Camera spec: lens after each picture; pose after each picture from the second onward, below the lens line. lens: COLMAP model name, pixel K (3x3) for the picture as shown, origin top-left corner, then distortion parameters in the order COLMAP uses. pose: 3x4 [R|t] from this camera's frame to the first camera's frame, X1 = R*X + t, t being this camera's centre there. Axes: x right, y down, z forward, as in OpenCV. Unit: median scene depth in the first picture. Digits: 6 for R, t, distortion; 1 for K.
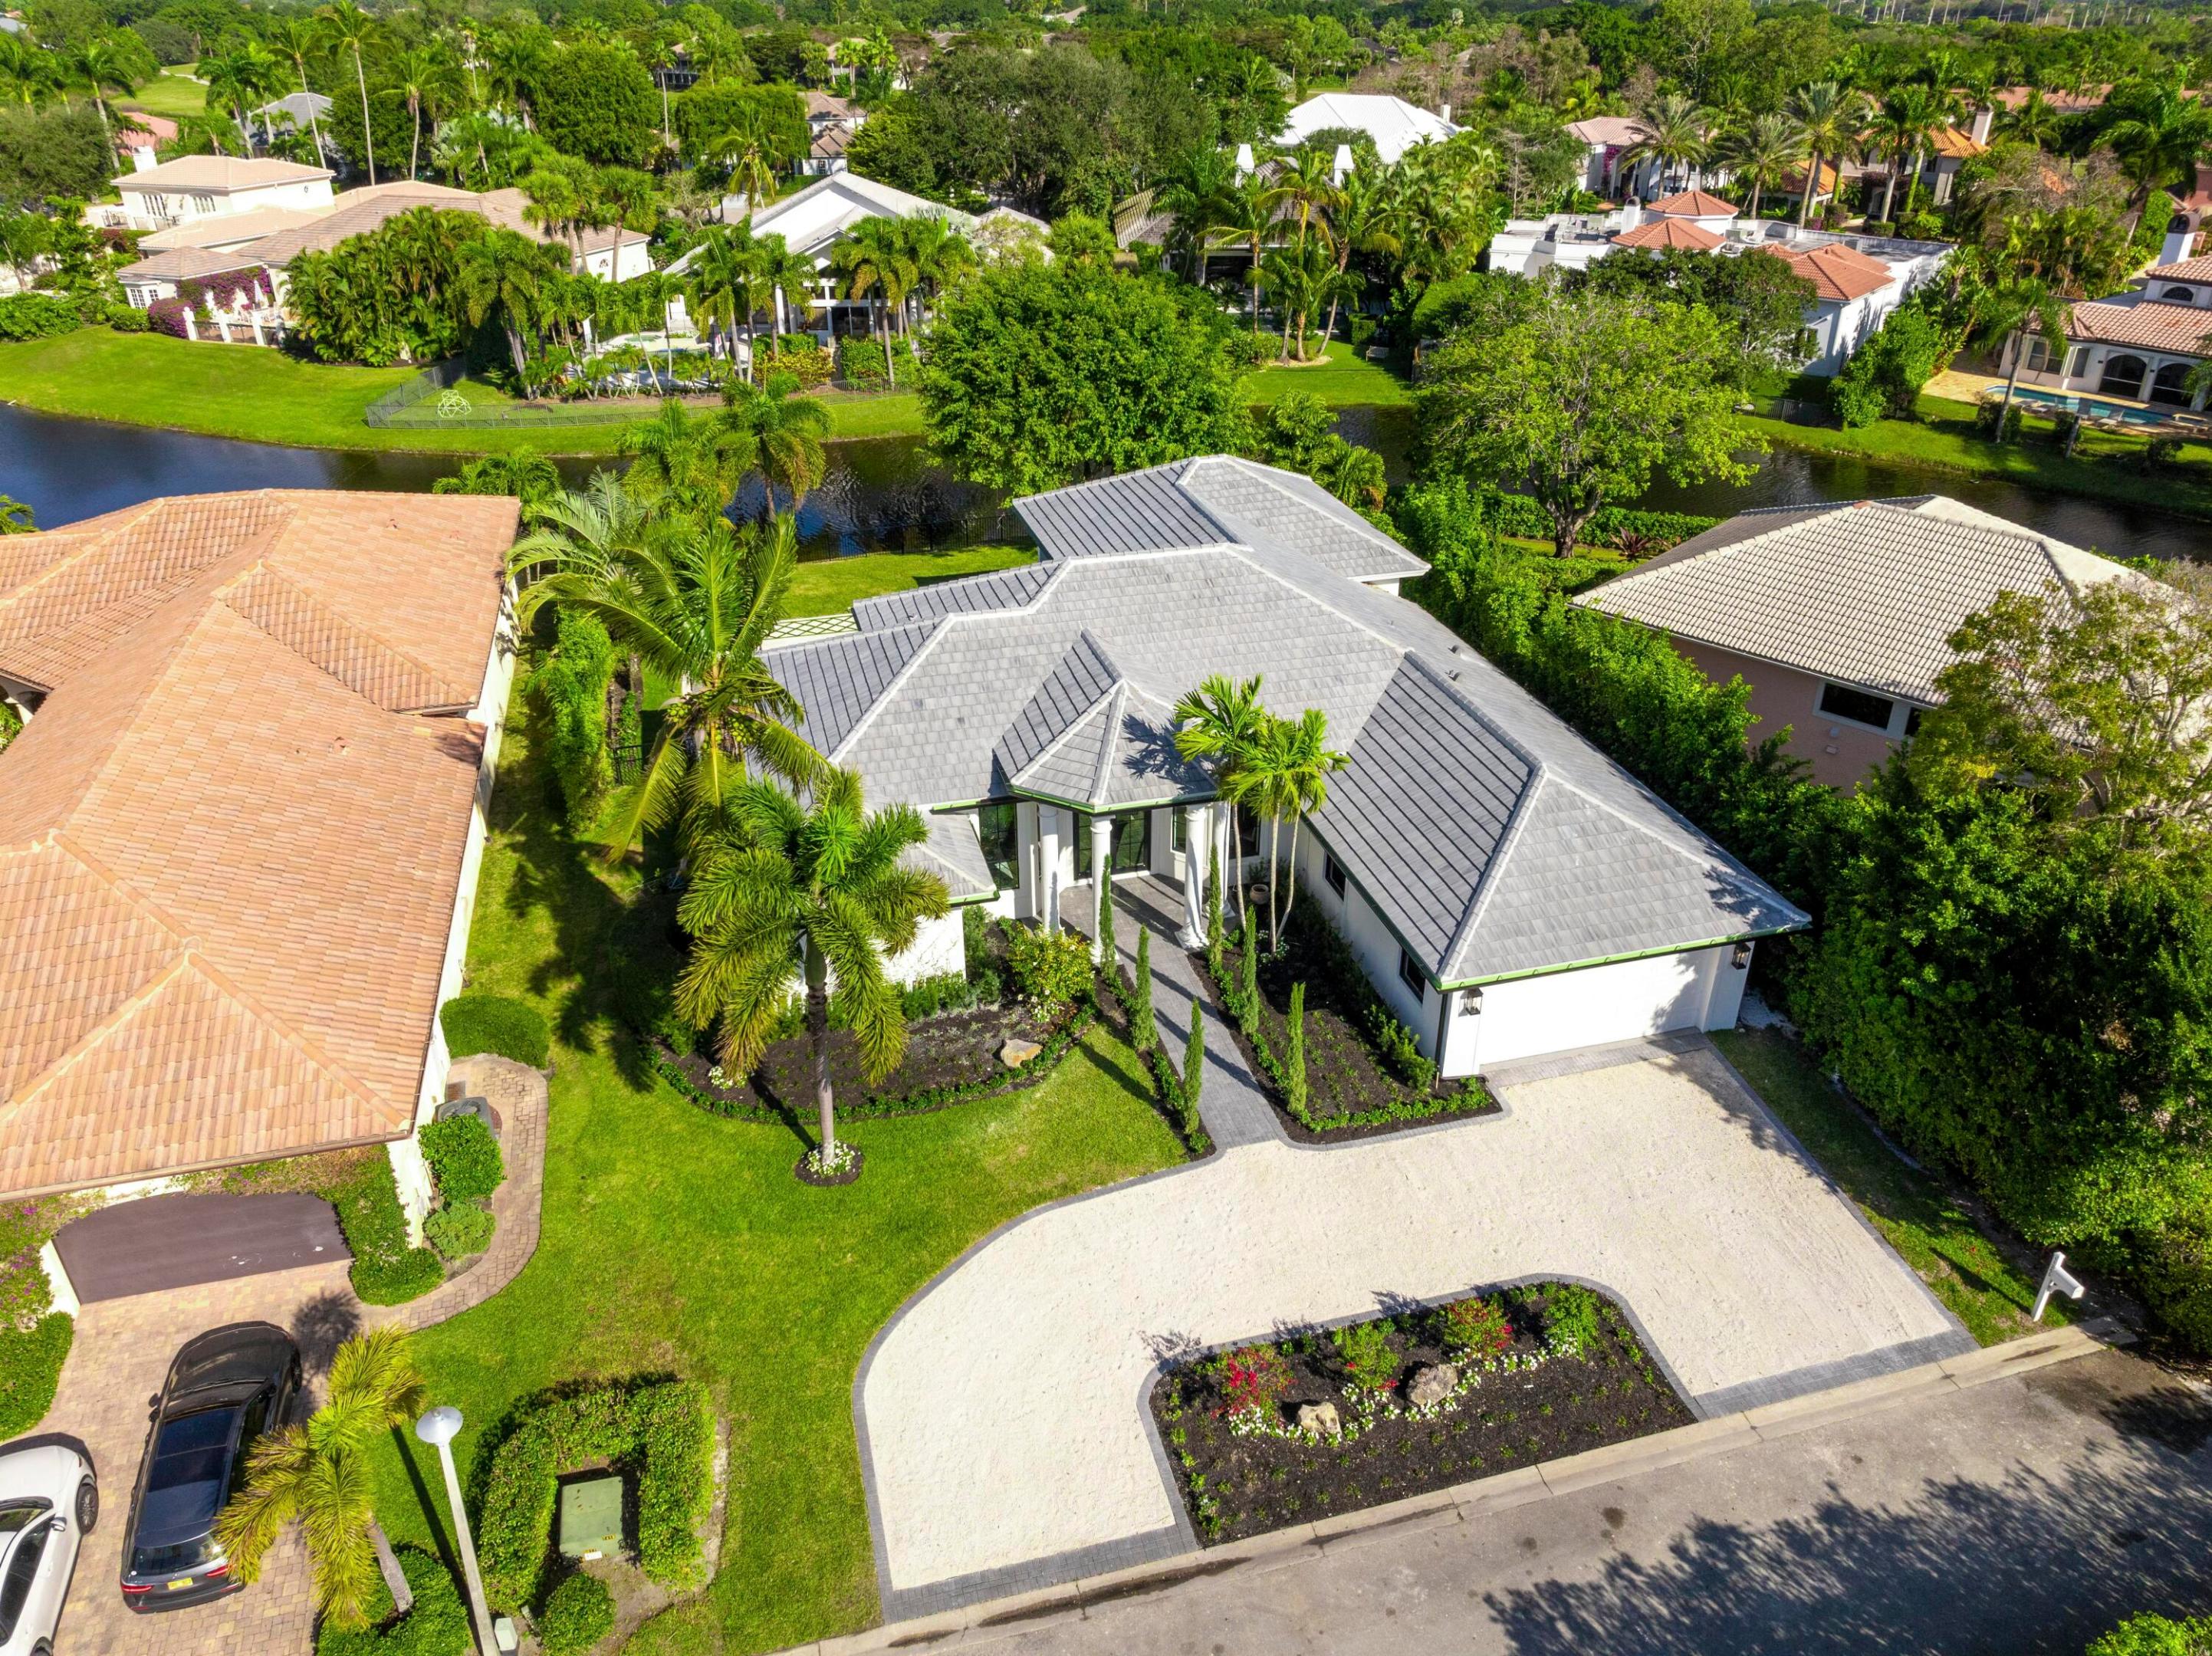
lens RADIAL K [[1557.3, 0, 1113.1], [0, 1557.3, 837.2], [0, 0, 1]] dist [-0.038259, 0.005924]
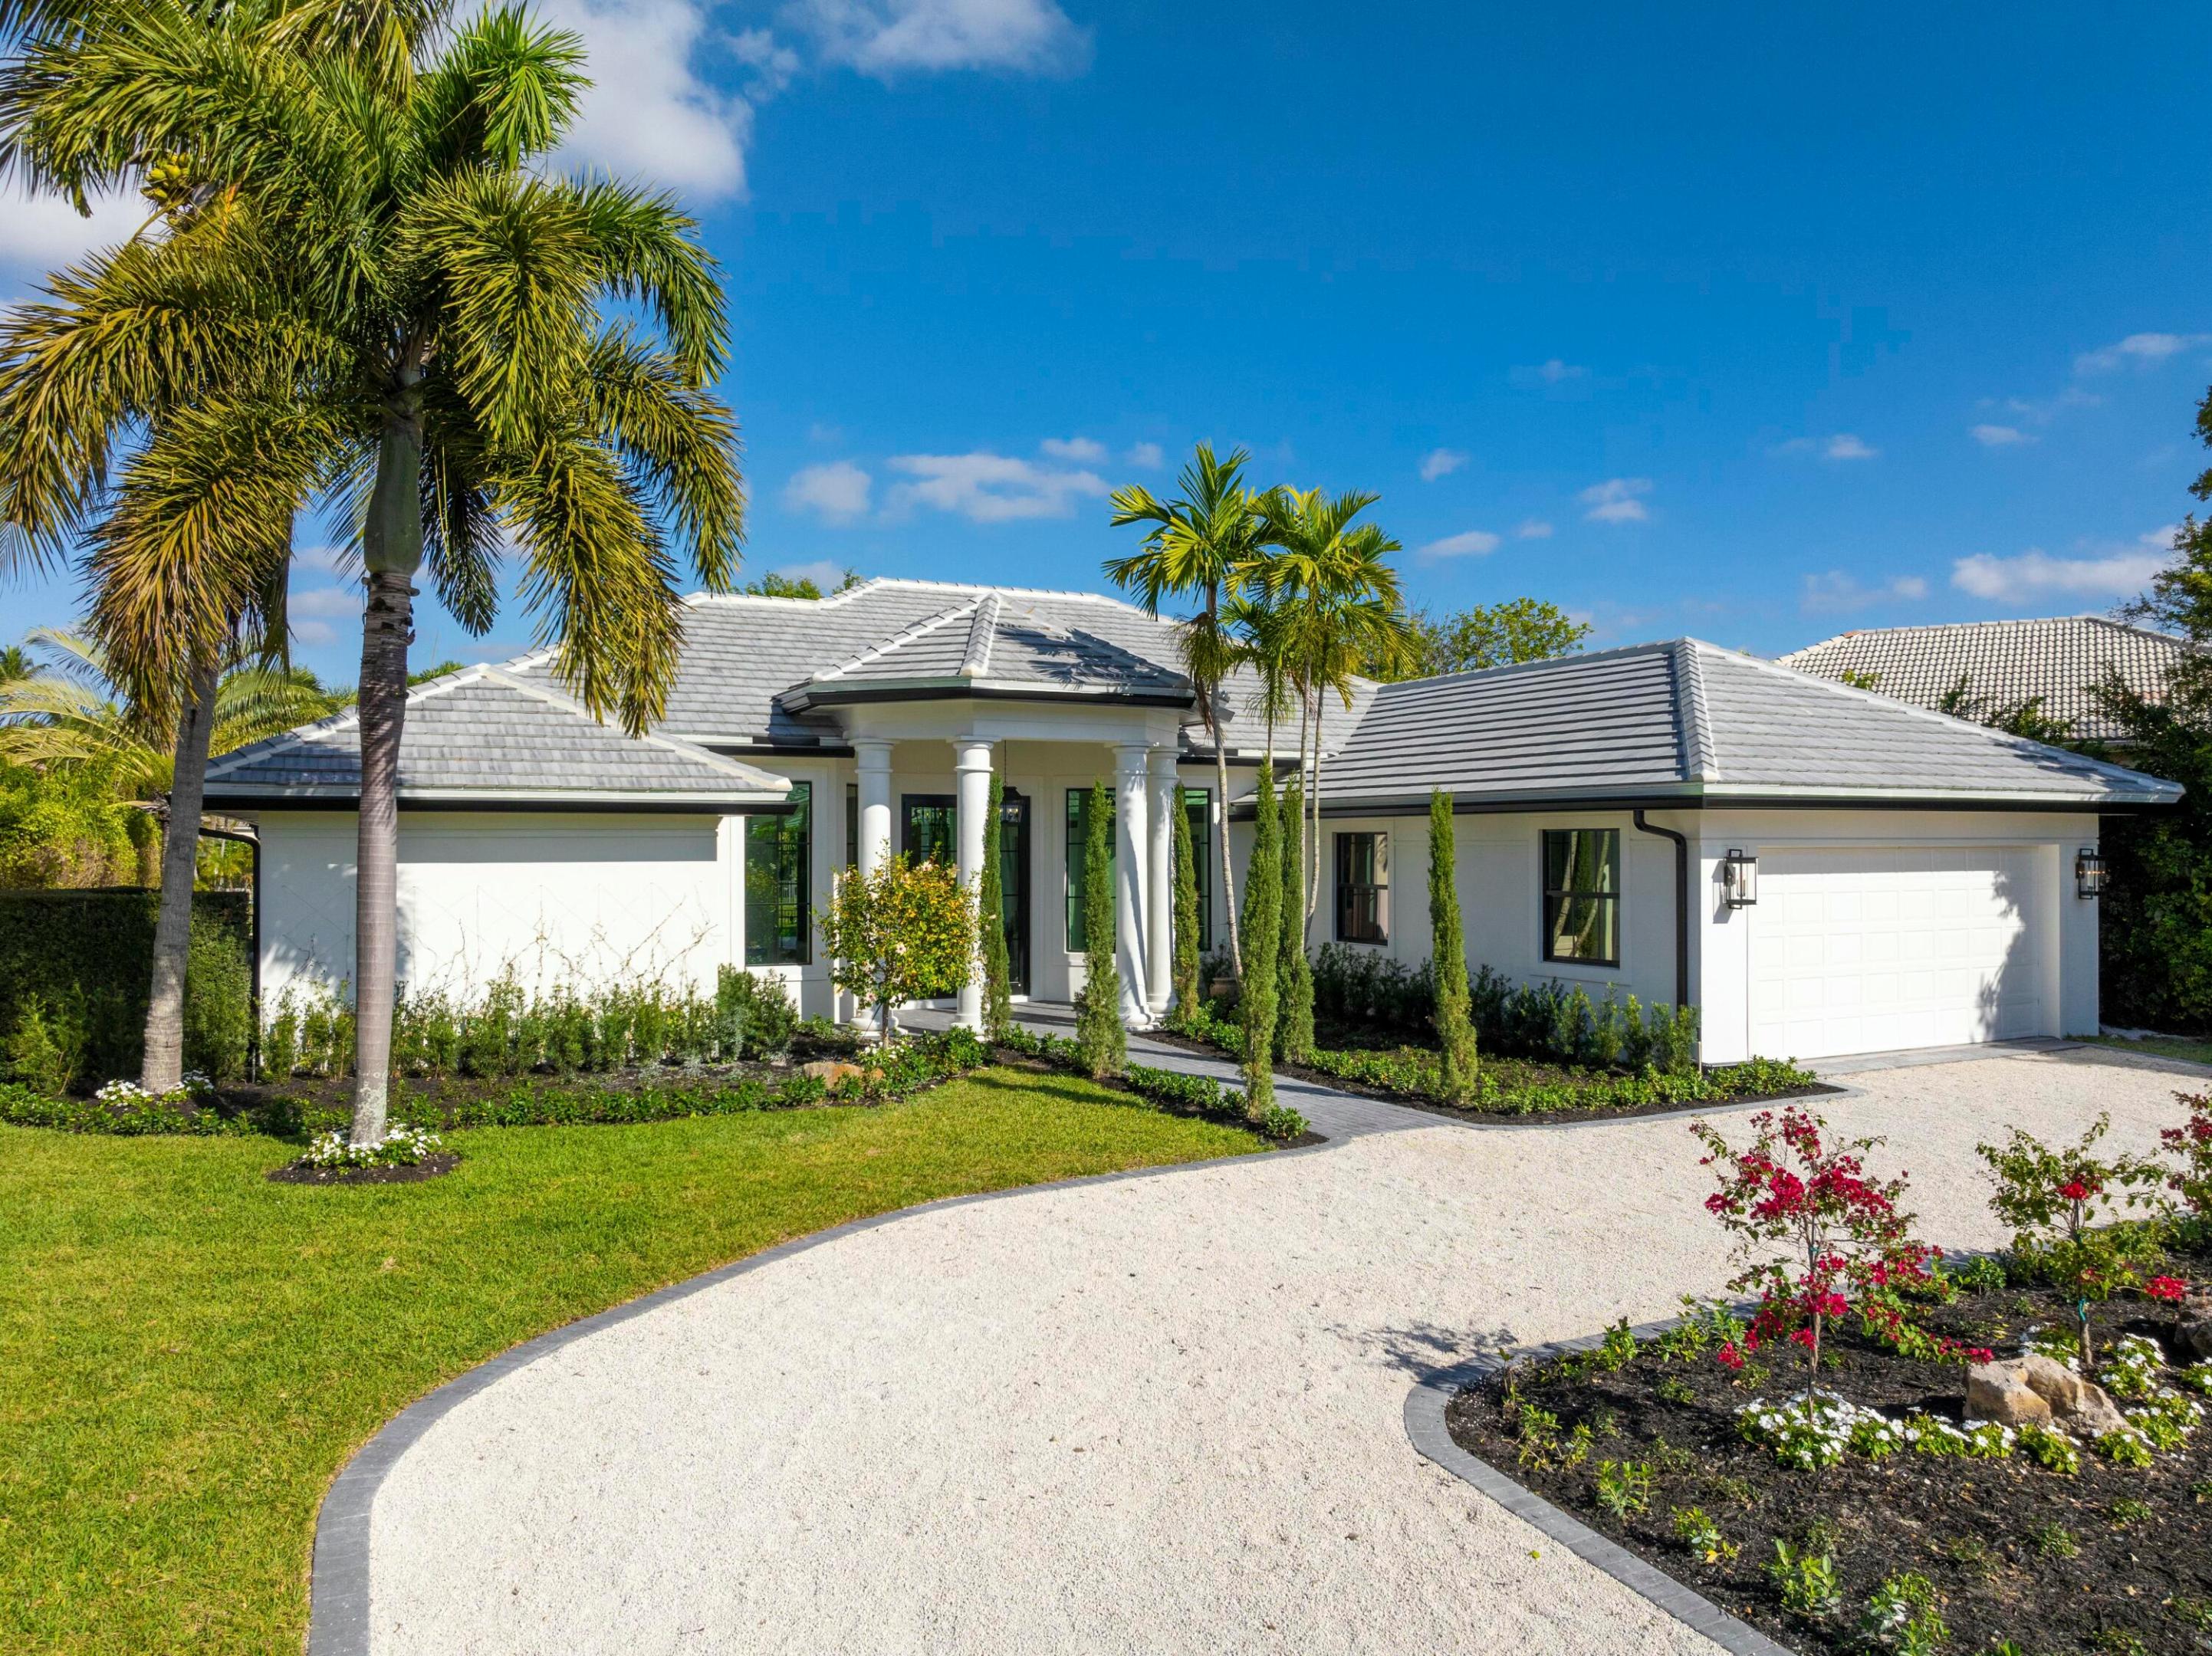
lens RADIAL K [[1557.3, 0, 1113.1], [0, 1557.3, 837.2], [0, 0, 1]] dist [-0.038259, 0.005924]
pose [[0.981396, -0.002276, 0.191980, -0.067678], [0.094235, 0.876907, -0.471332, 0.292532], [-0.167276, 0.480655, 0.860808, 0.530485]]
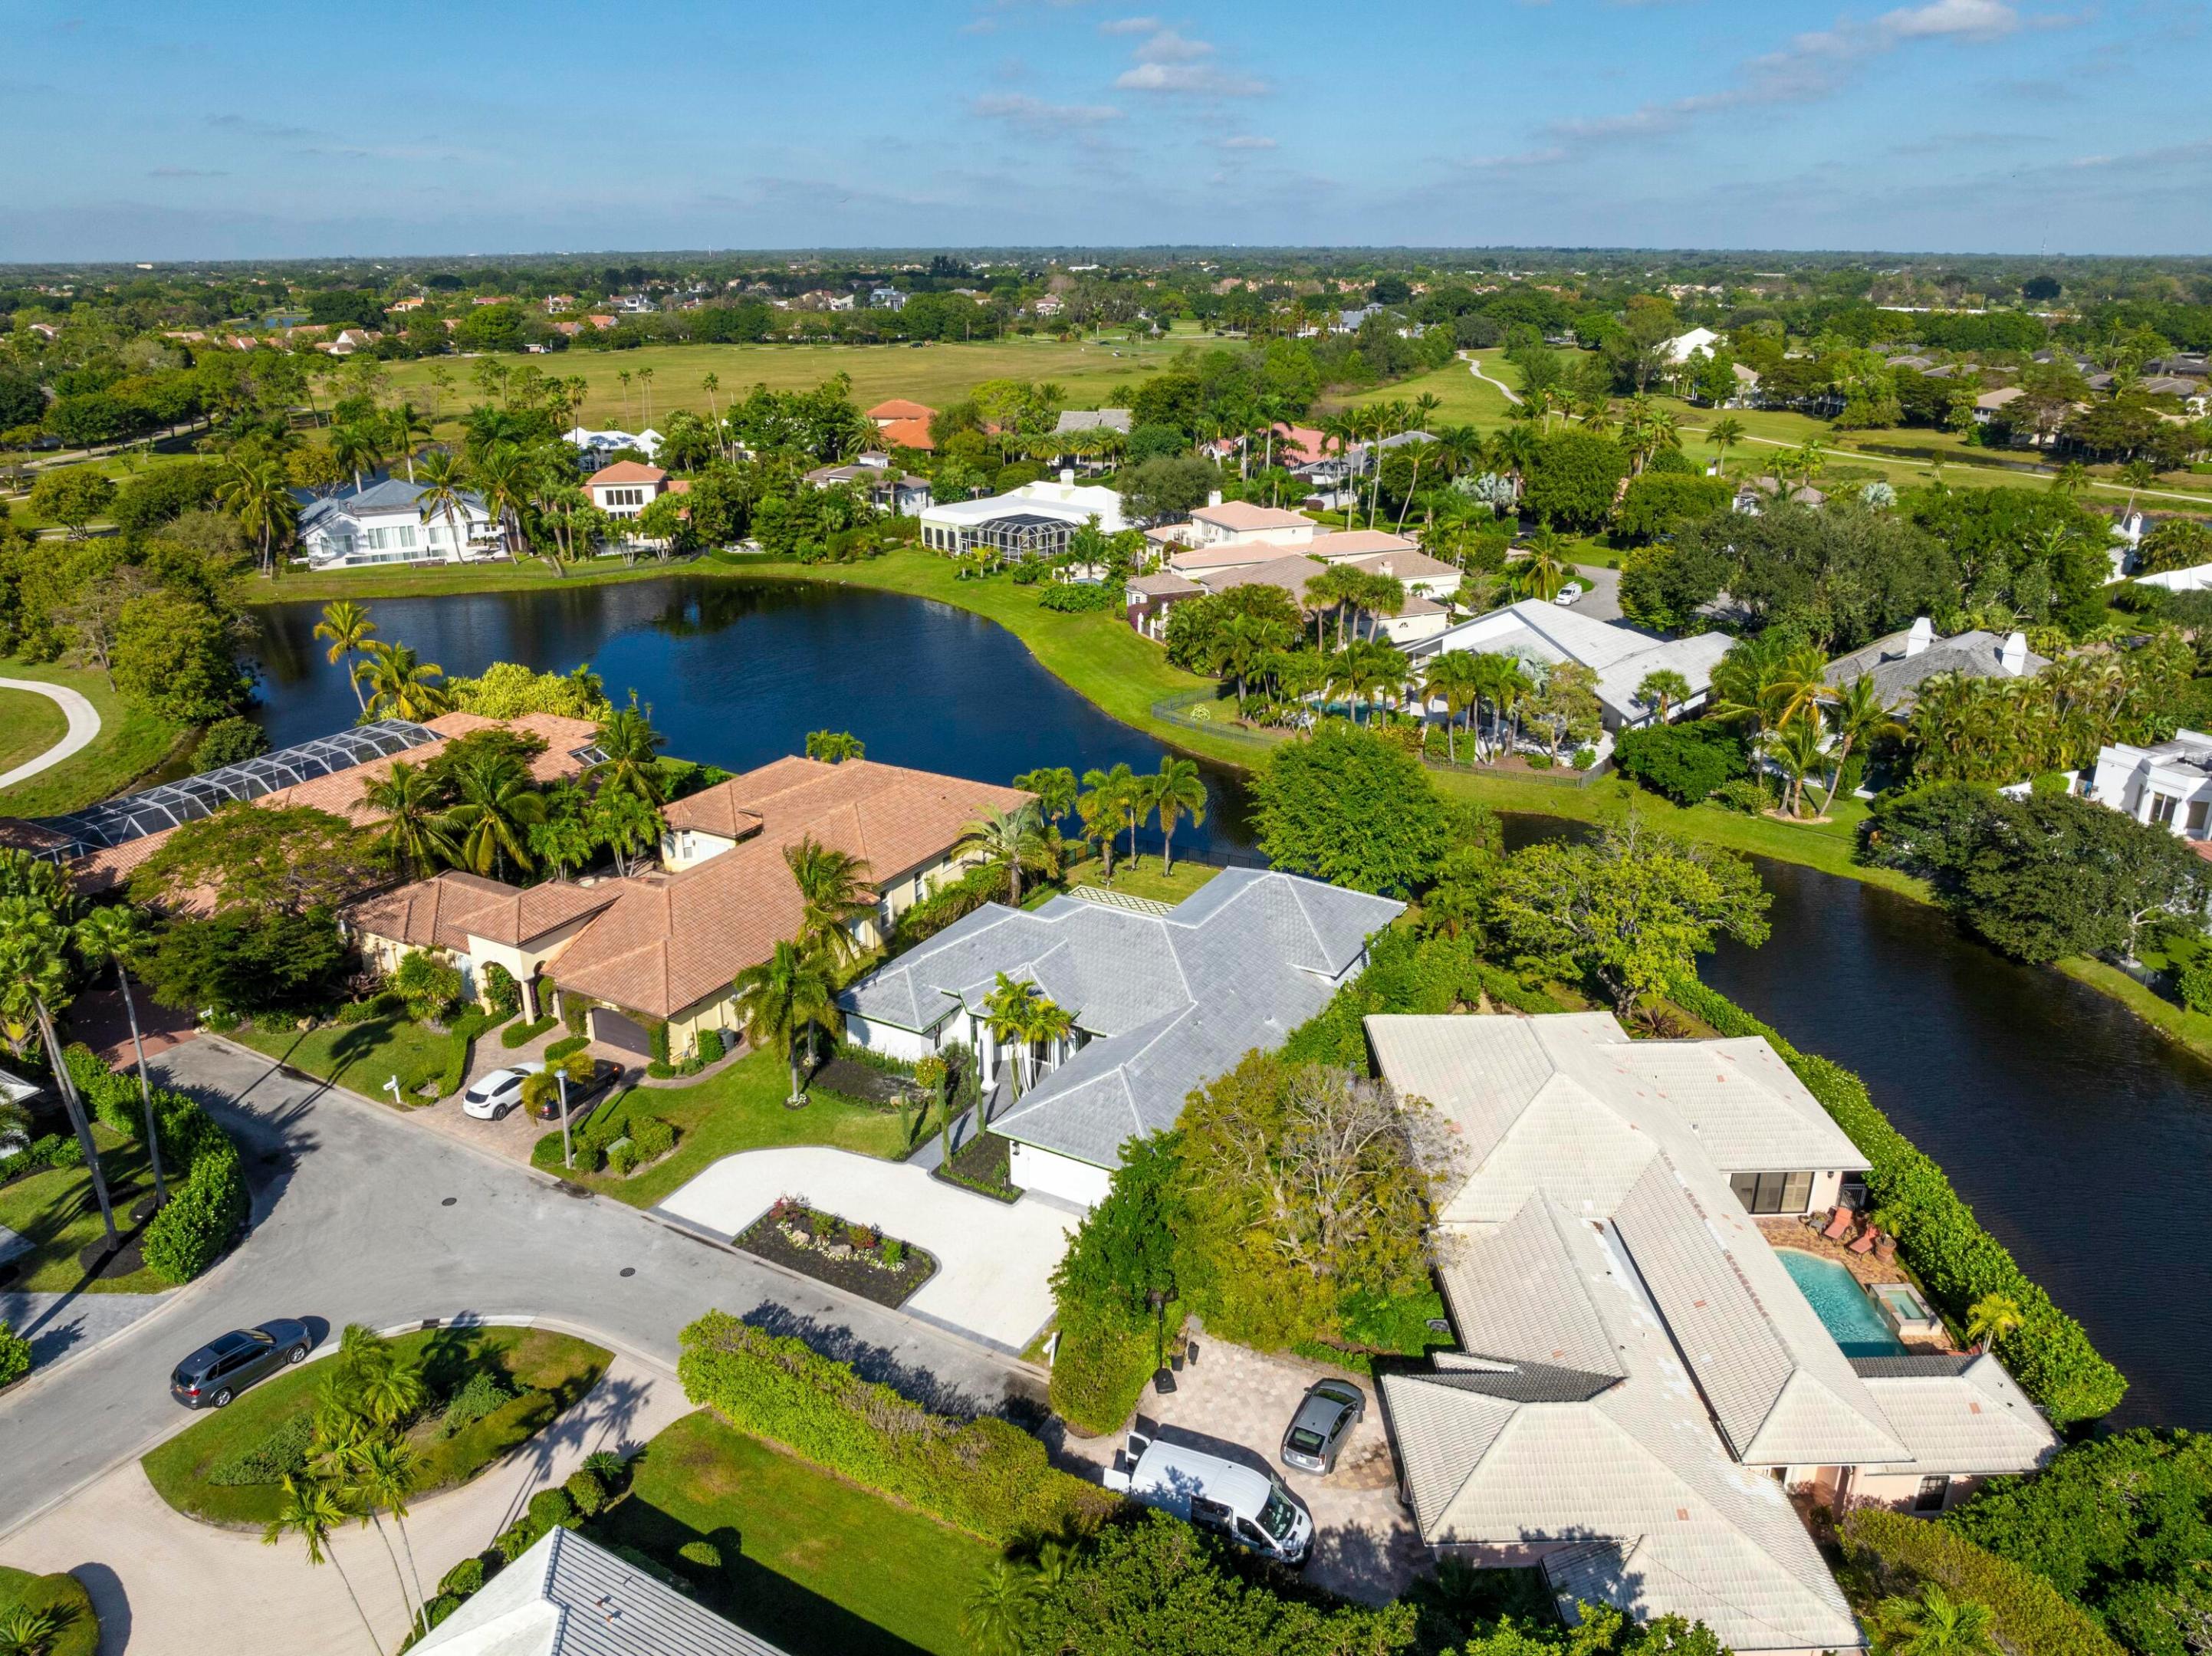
lens RADIAL K [[1557.3, 0, 1113.1], [0, 1557.3, 837.2], [0, 0, 1]] dist [-0.038259, 0.005924]
pose [[0.707167, 0.251834, -0.660678, 1.479117], [-0.341720, 0.939771, -0.007549, -0.294150], [0.618985, 0.231105, 0.750632, -0.552924]]
